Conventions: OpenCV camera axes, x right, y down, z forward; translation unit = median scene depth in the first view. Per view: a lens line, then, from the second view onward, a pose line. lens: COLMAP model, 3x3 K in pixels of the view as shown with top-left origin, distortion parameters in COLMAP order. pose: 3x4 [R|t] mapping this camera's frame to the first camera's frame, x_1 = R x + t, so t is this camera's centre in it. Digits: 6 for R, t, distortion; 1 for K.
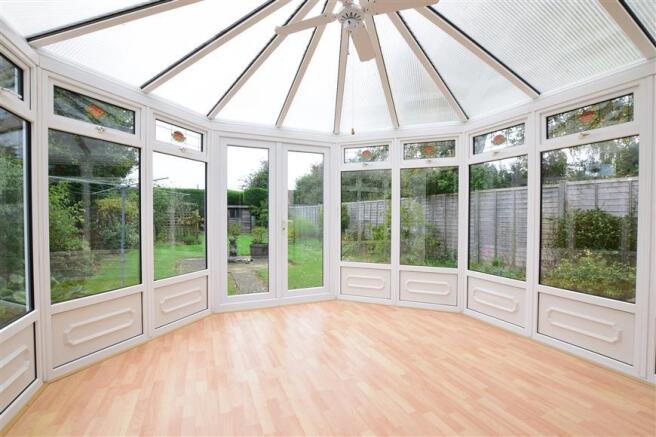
lens RADIAL K [[307.2, 0, 328.4], [0, 307.2, 216.0], [0, 0, 1]] dist [0.000242, 0.000027]
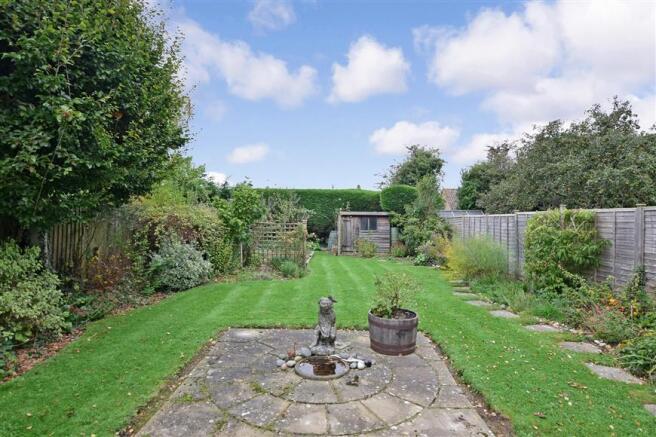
lens RADIAL K [[367.6, 0, 330.1], [0, 367.6, 215.6], [0, 0, 1]] dist [-0.002997, -0.000068]
pose [[0.909043, 0.003173, -0.416690, -0.041830], [-0.010048, 0.999847, -0.014308, -0.013727], [0.416581, 0.017194, 0.908936, 0.226924]]
